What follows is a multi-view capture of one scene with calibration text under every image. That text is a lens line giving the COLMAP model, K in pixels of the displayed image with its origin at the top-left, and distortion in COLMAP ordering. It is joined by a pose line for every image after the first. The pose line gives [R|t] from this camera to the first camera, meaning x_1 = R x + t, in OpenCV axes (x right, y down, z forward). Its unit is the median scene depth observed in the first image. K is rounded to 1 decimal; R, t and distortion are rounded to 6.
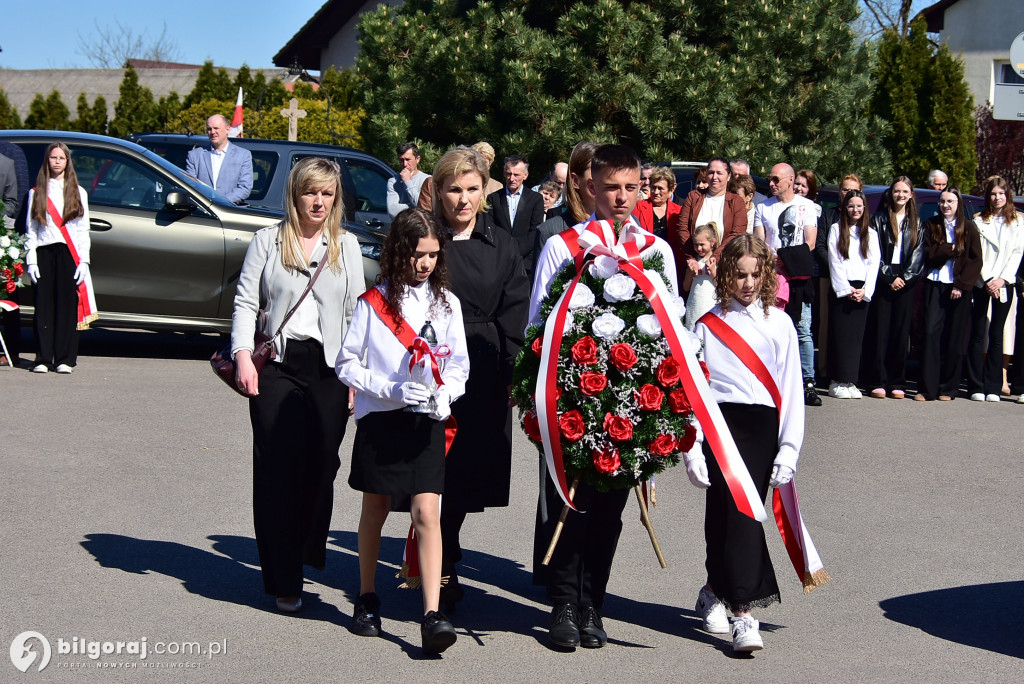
lens RADIAL K [[2754.3, 0, 512.0], [0, 2754.3, 342.0], [0, 0, 1]] dist [-0.011557, 0.799801]
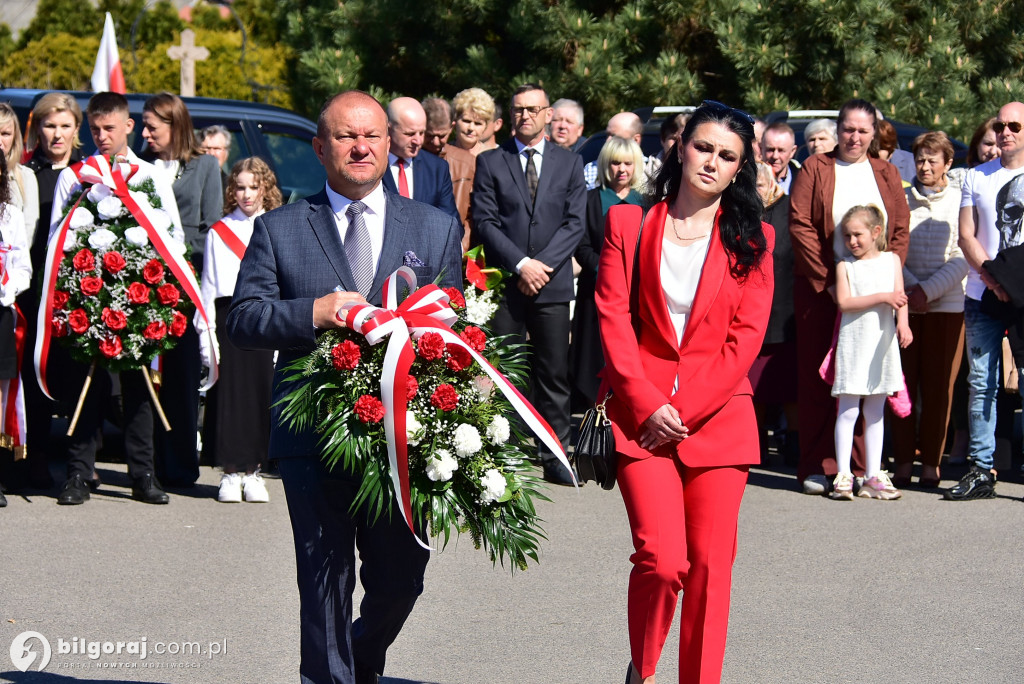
lens RADIAL K [[3841.2, 0, 512.3], [0, 3841.2, 384.8], [0, 0, 1]] dist [0.204931, 9.033170]
pose [[0.999484, -0.028863, -0.014114, 0.005611], [0.028901, 0.999579, 0.002479, -0.006838], [0.014036, -0.002885, 0.999897, 0.112671]]
